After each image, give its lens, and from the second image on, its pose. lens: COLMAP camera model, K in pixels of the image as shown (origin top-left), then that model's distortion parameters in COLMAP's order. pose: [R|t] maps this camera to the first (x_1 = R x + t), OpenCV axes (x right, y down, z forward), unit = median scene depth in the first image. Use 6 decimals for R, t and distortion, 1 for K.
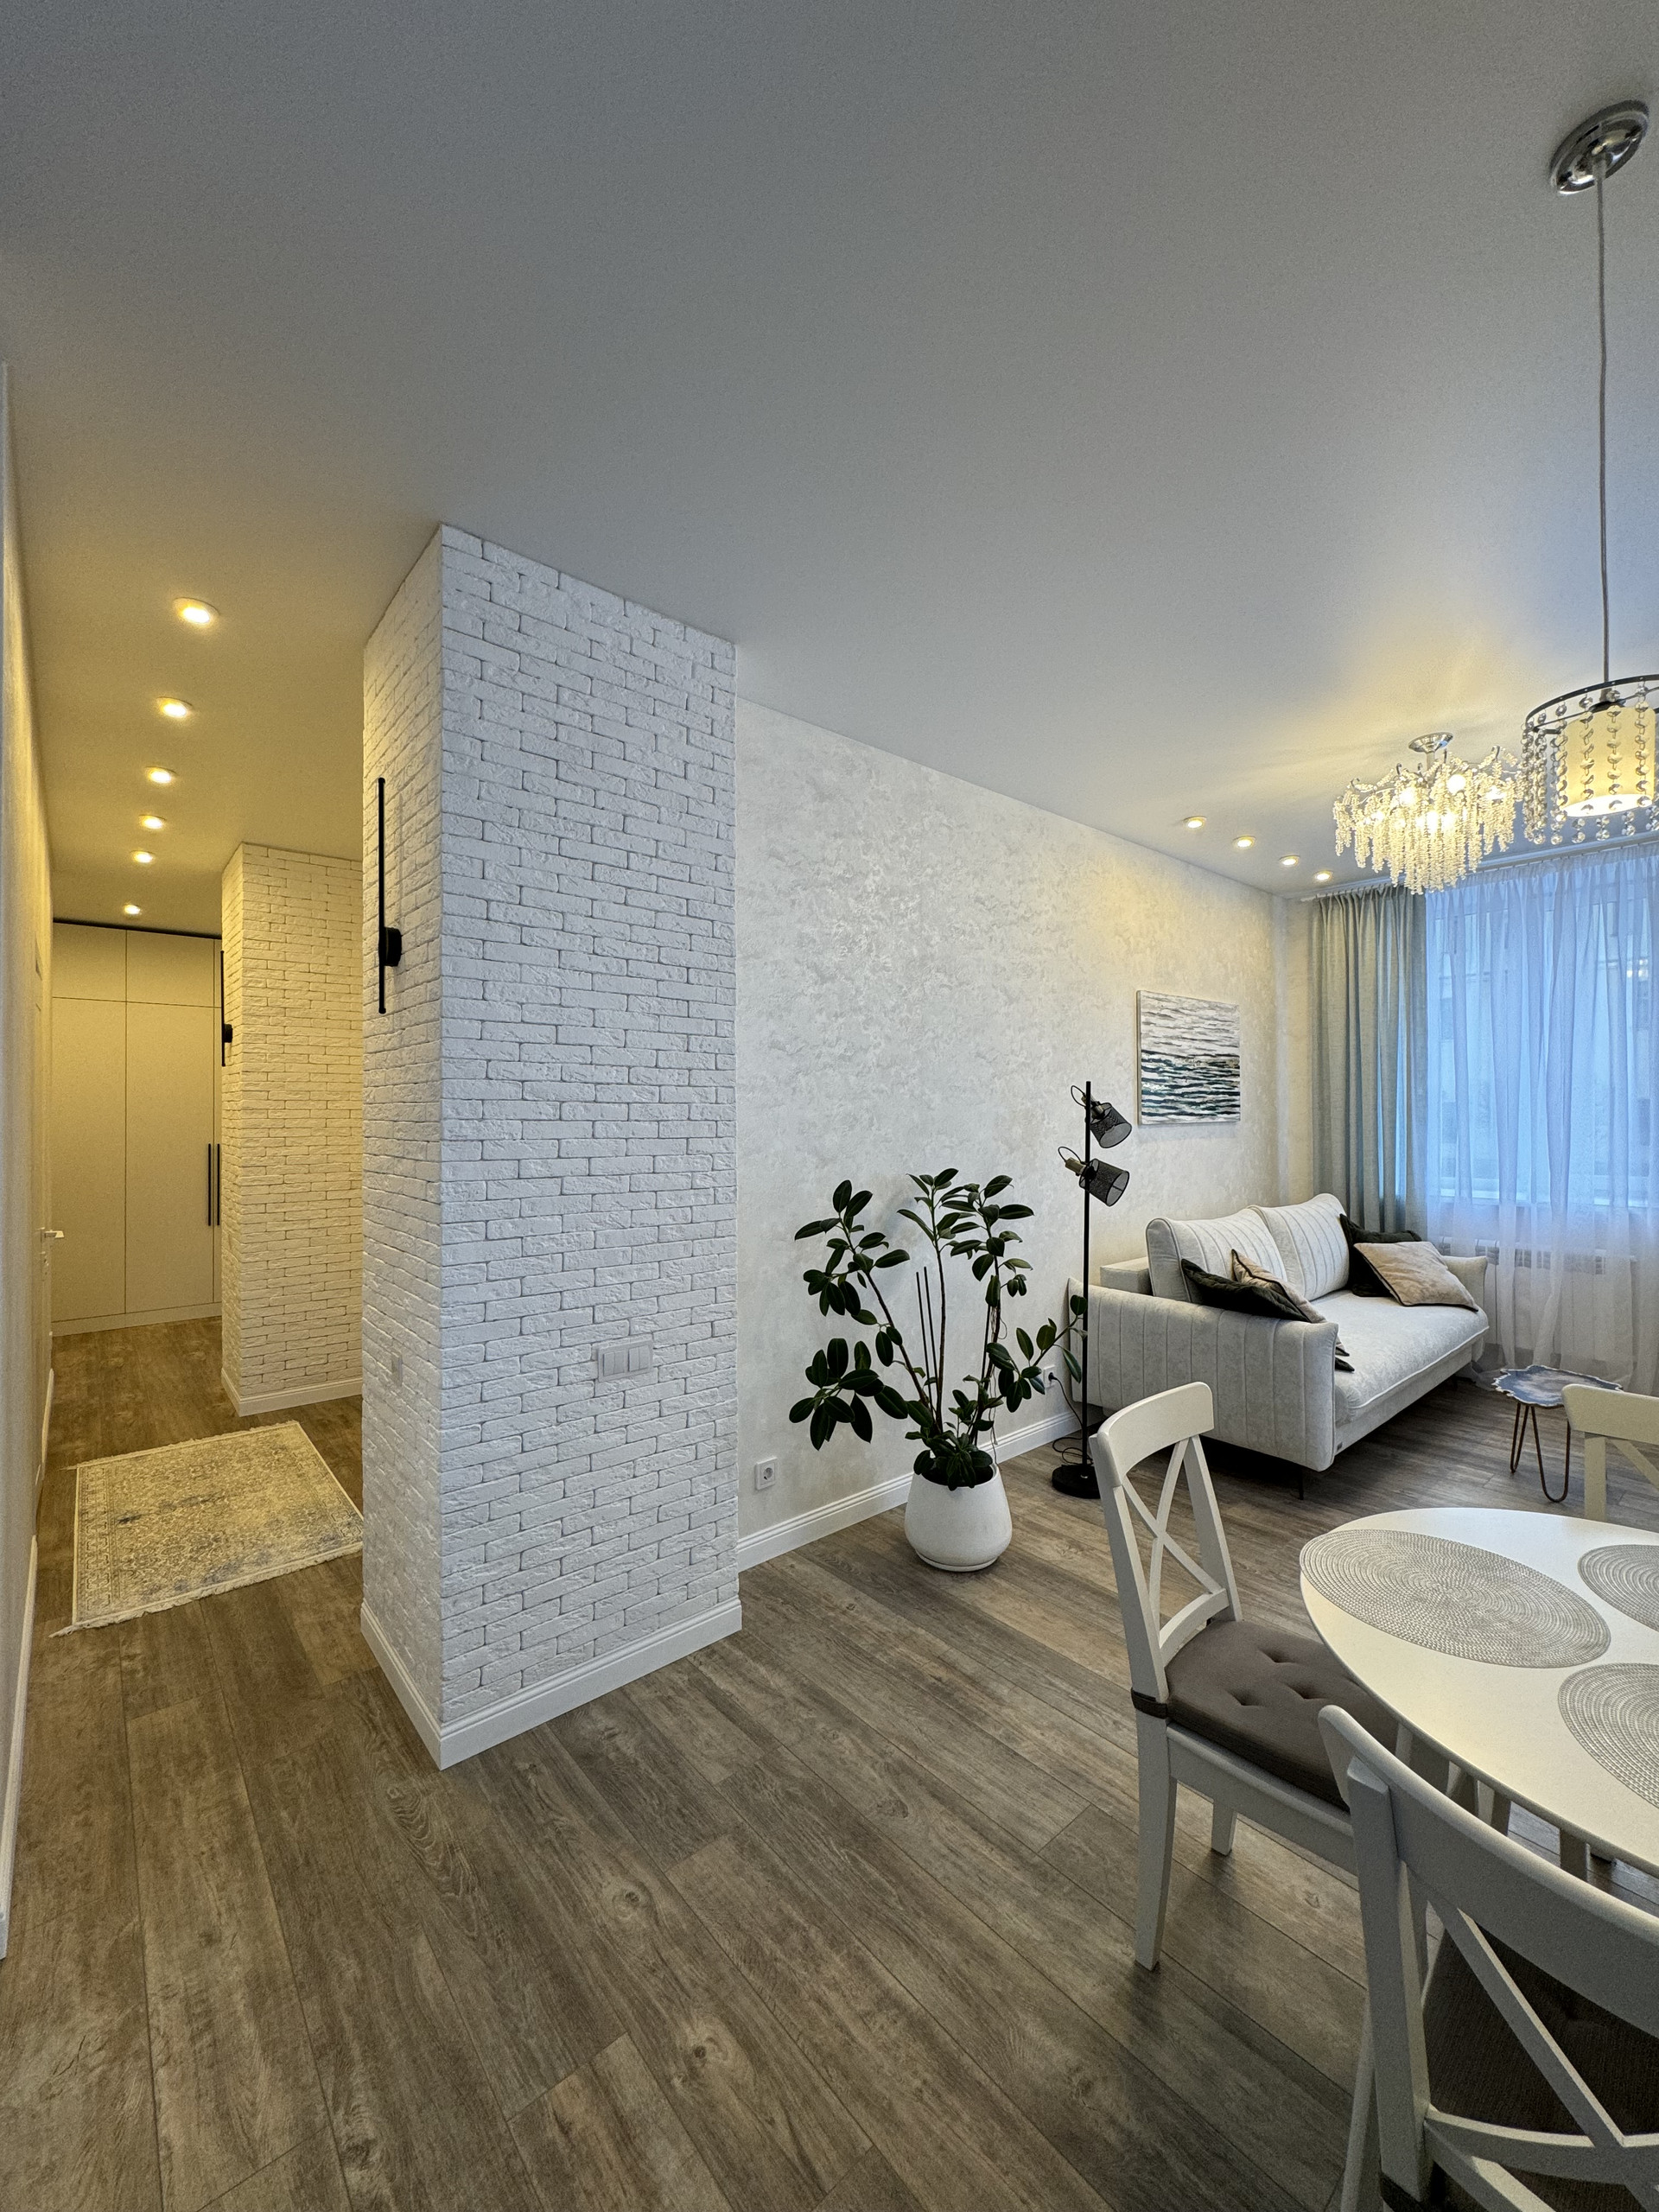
lens RADIAL K [[886.0, 0, 831.2], [0, 886.0, 1103.9], [0, 0, 1]] dist [0.001047, 0.000230]
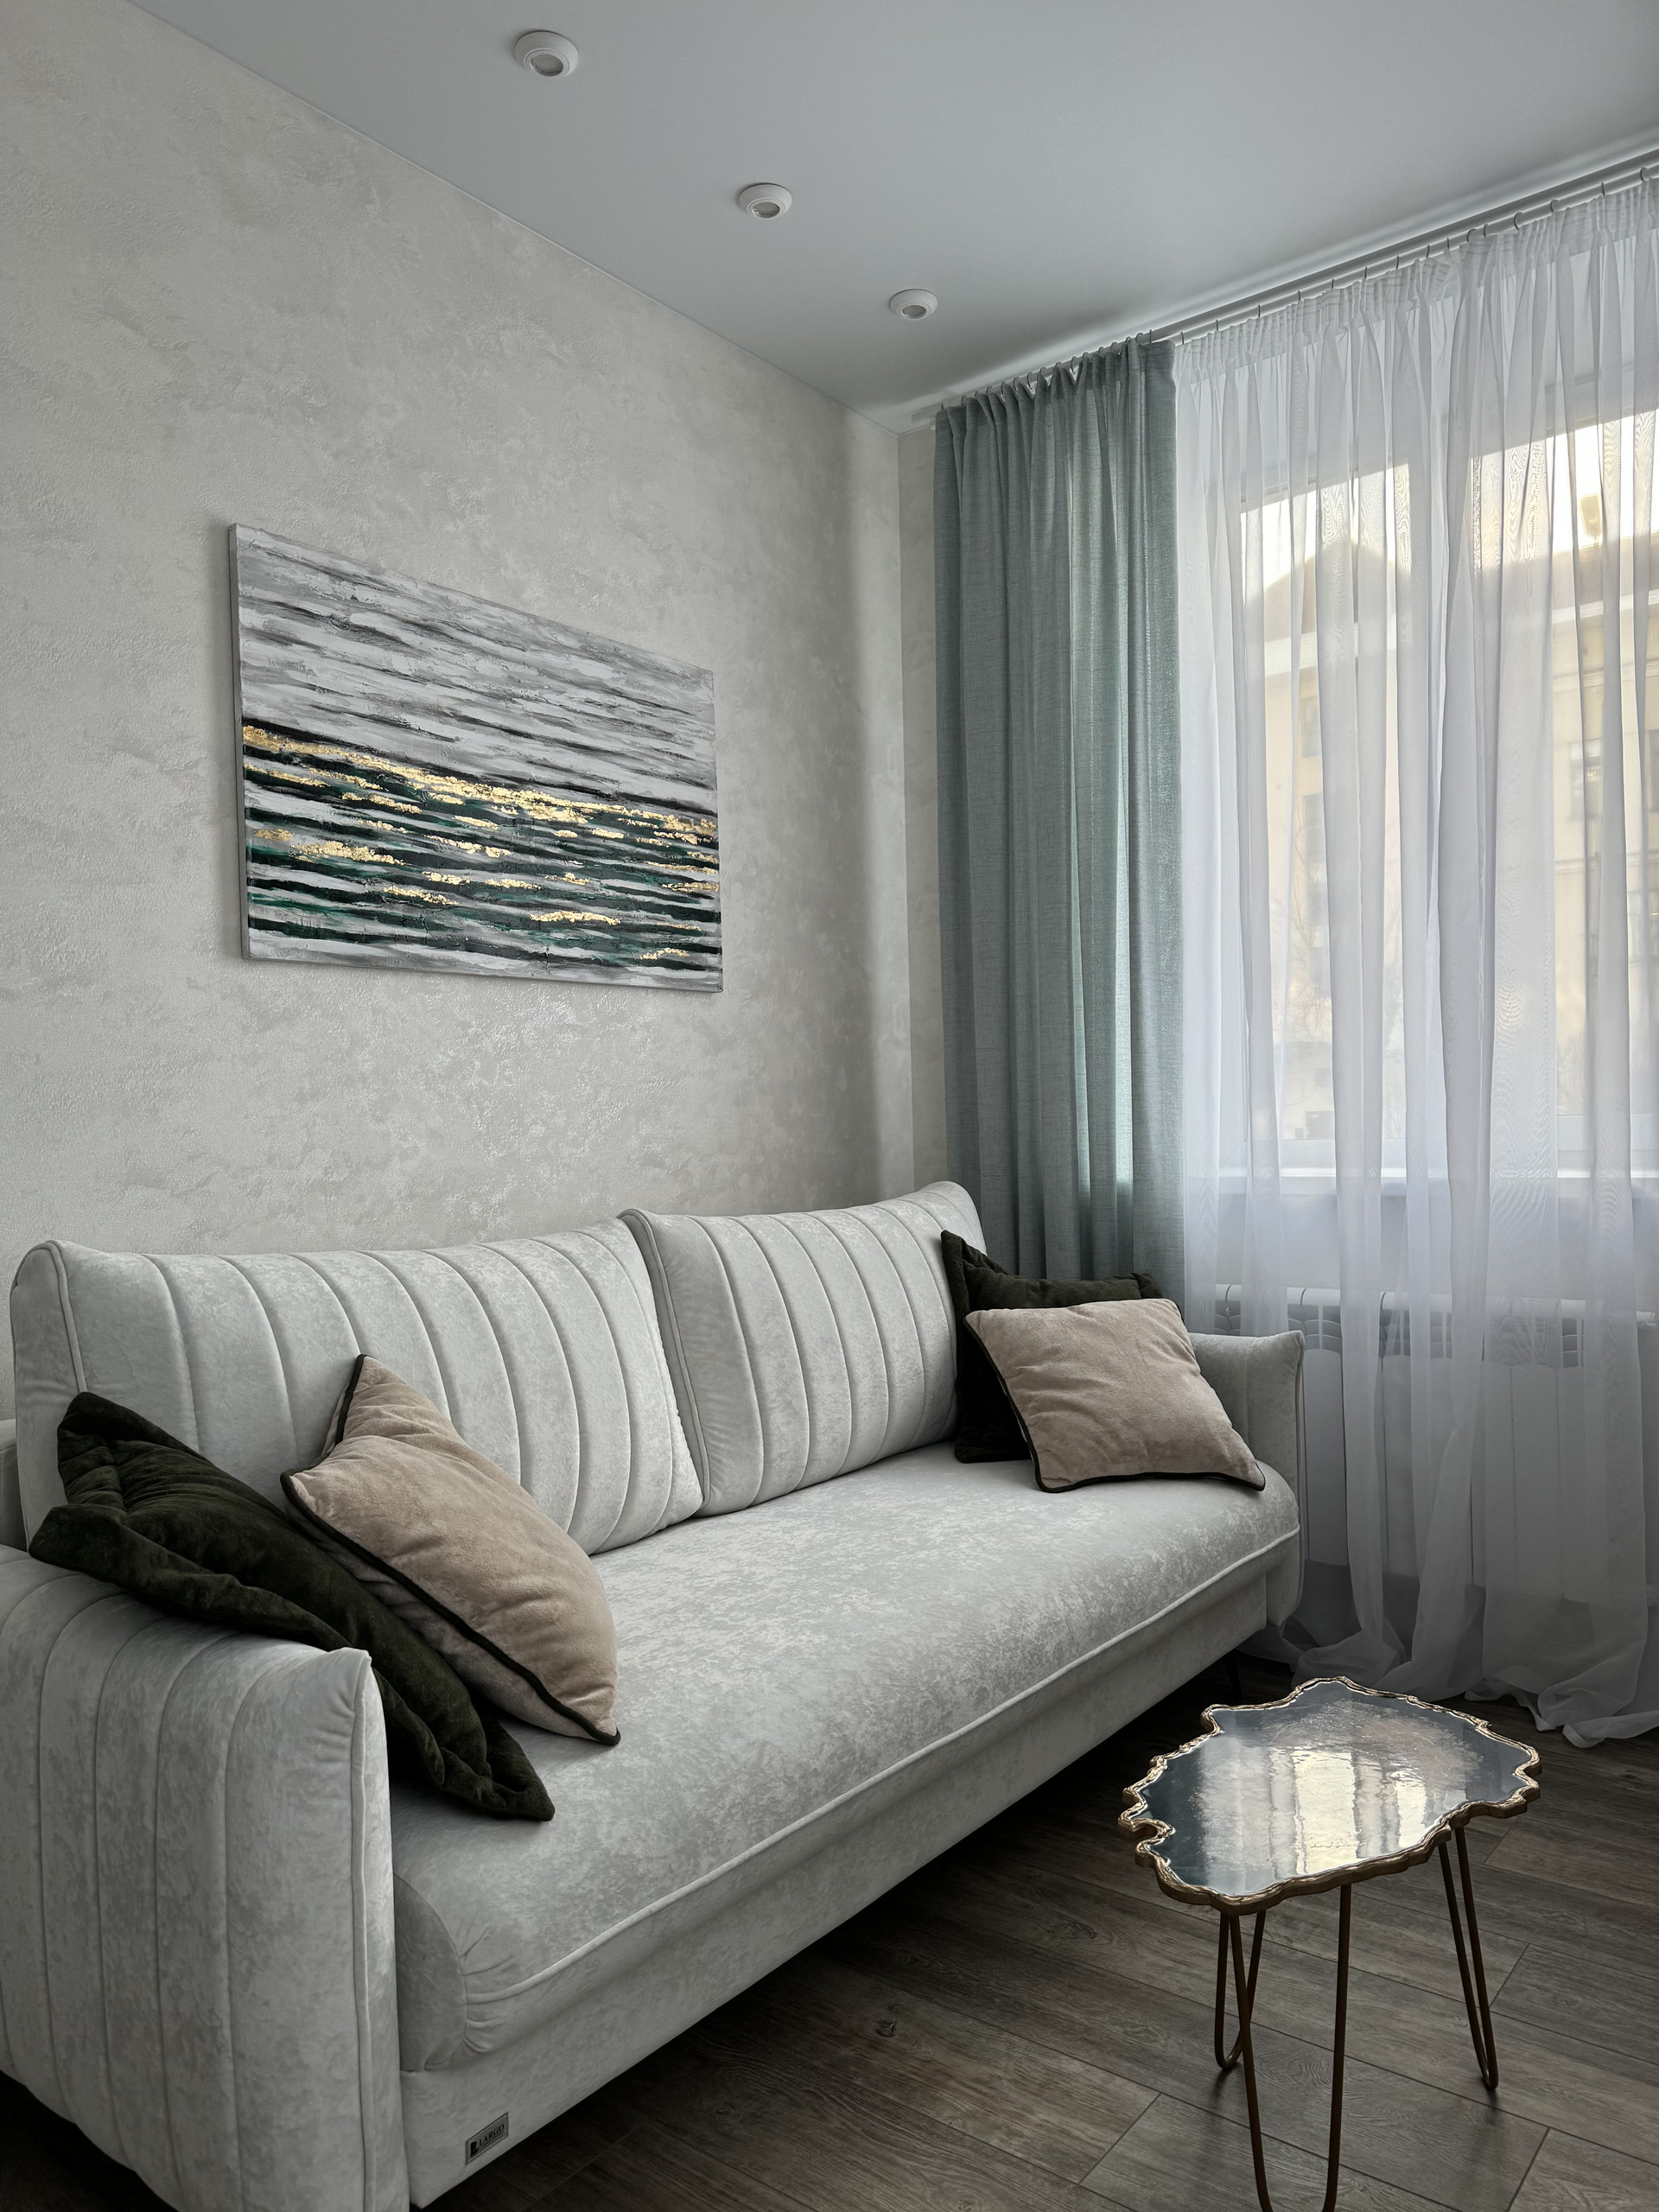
lens RADIAL K [[1483.7, 0, 830.8], [0, 1483.7, 1146.6], [0, 0, 1]] dist [0.041629, -0.110358]
pose [[0.983202, -0.019390, 0.181489, 0.450887], [0.015230, 0.999589, 0.024287, 0.079287], [-0.181885, -0.021115, 0.983093, 0.442607]]
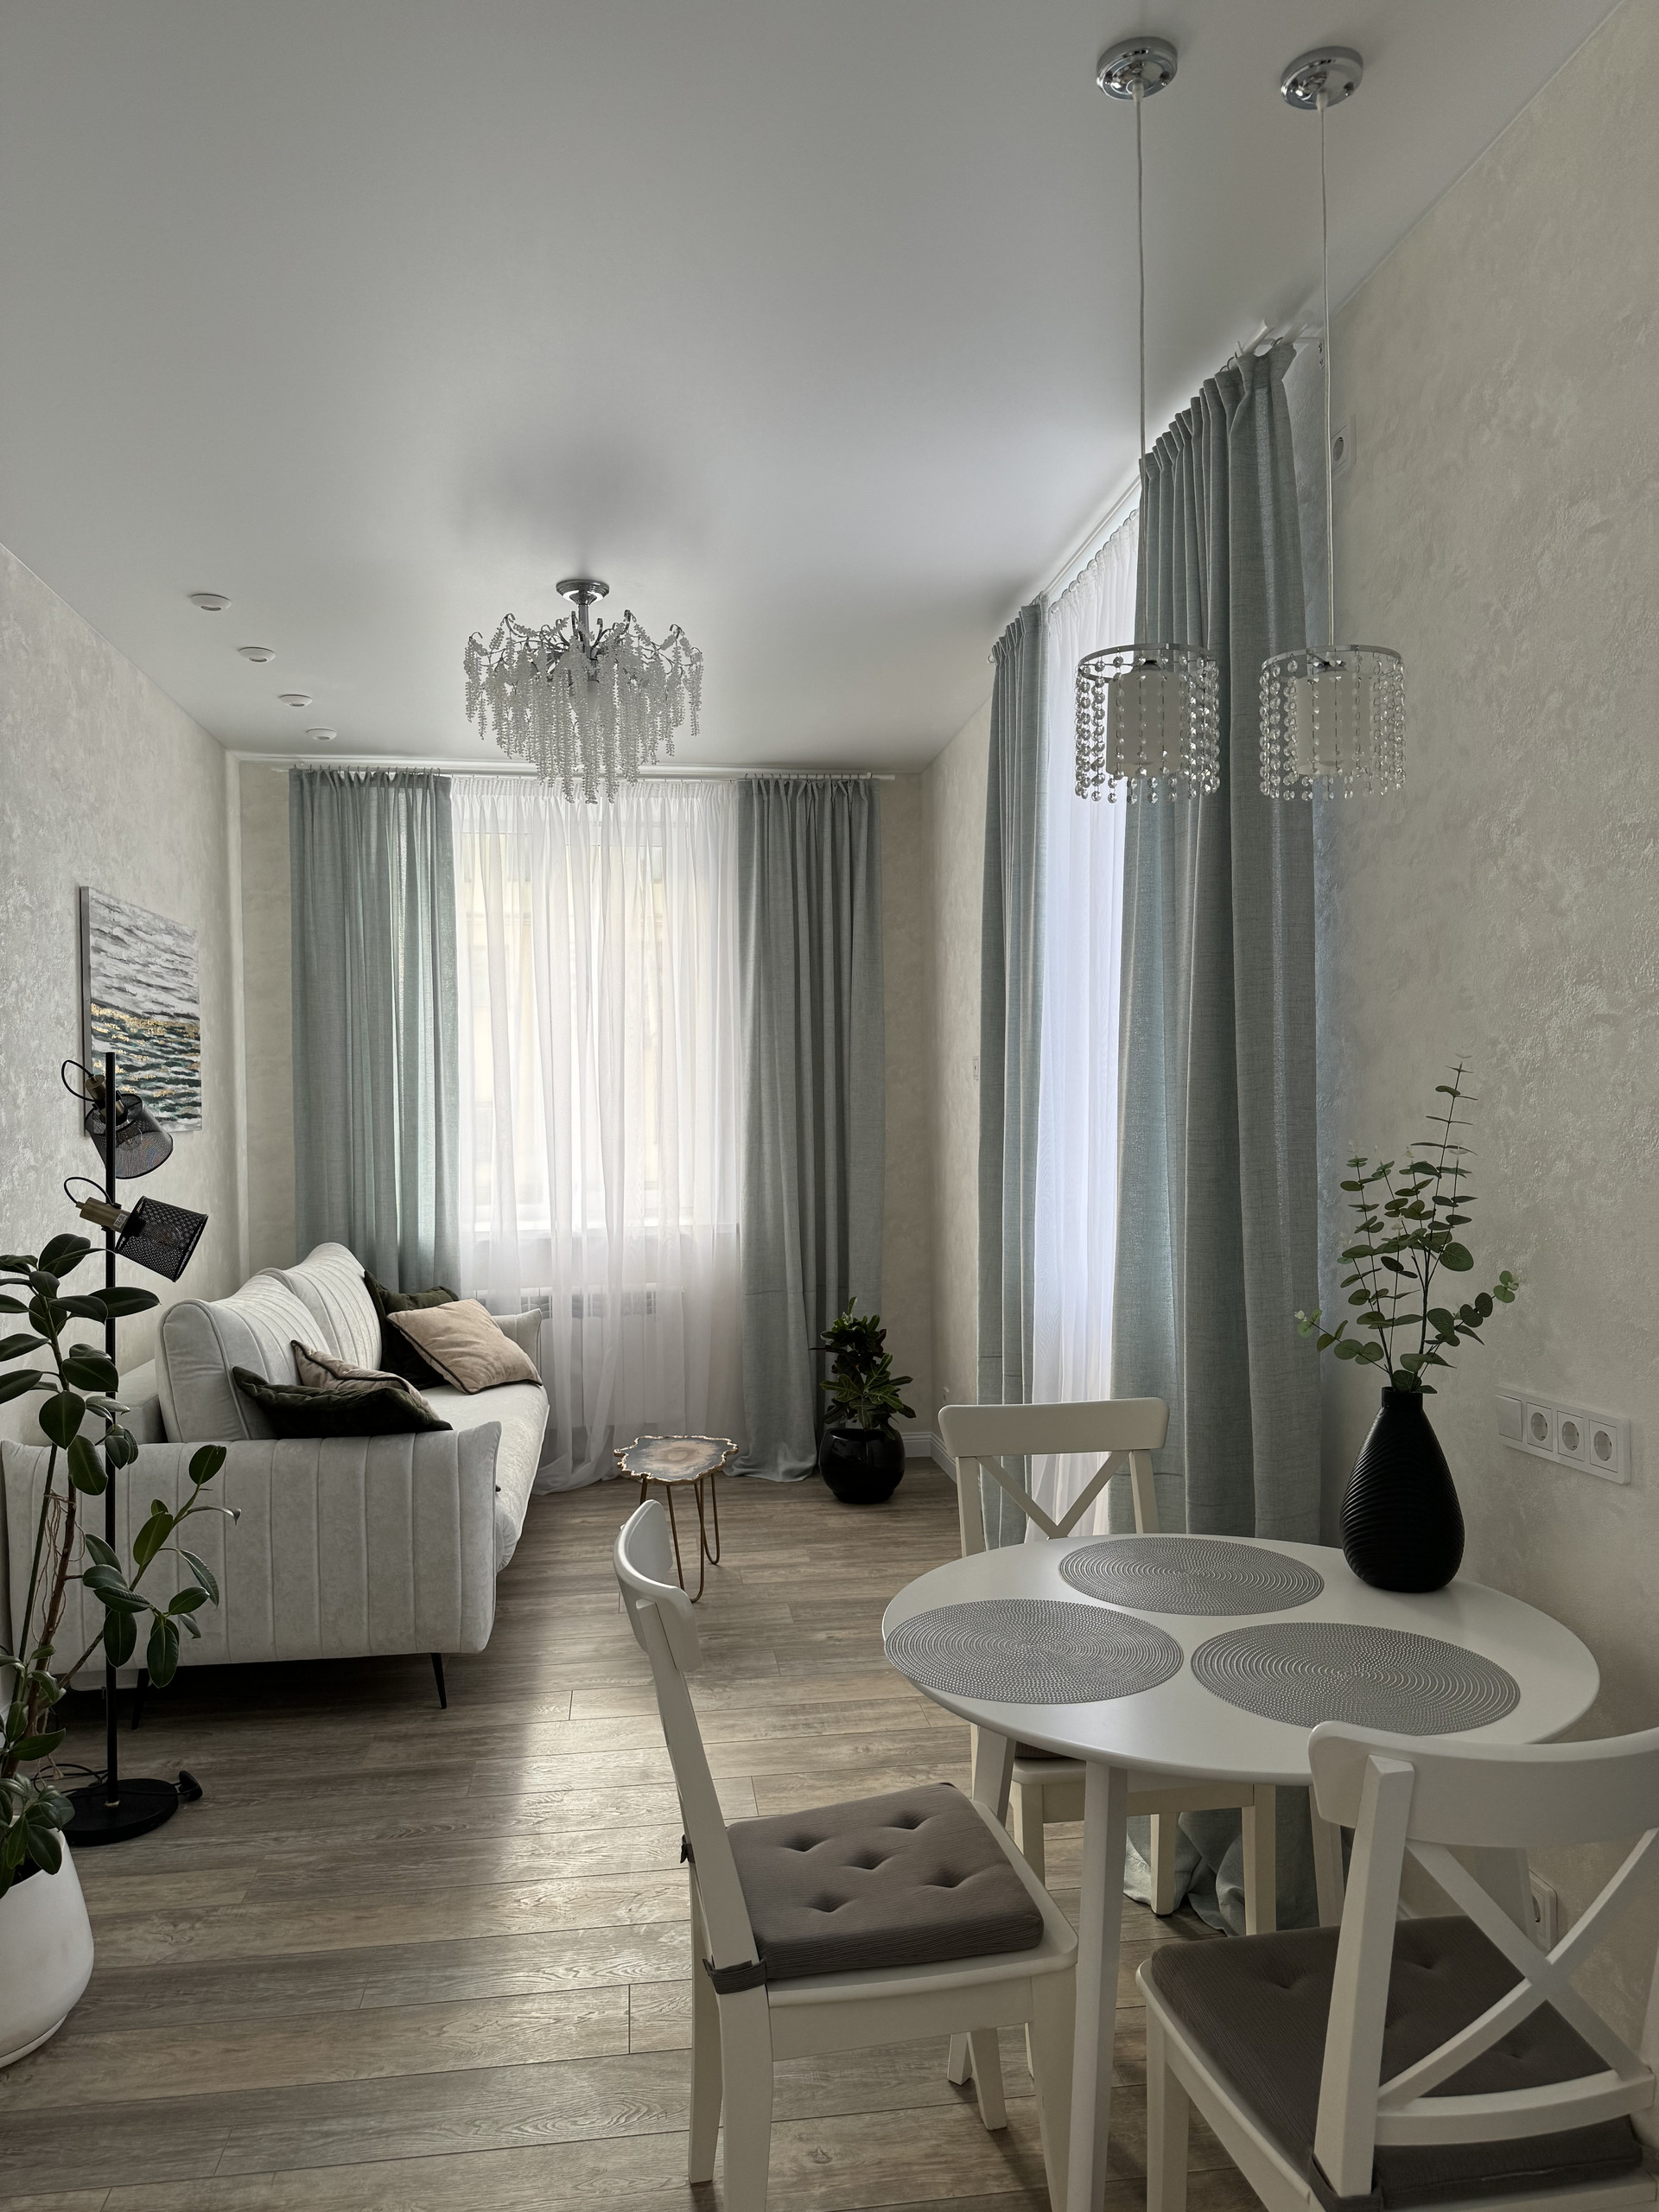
lens RADIAL K [[1564.2, 0, 833.6], [0, 1564.2, 1116.5], [0, 0, 1]] dist [0.041046, -0.039352]
pose [[0.544457, -0.007906, 0.838751, -0.205942], [0.003858, 0.999969, 0.006922, 0.005836], [-0.838780, -0.000533, 0.544470, 0.099555]]
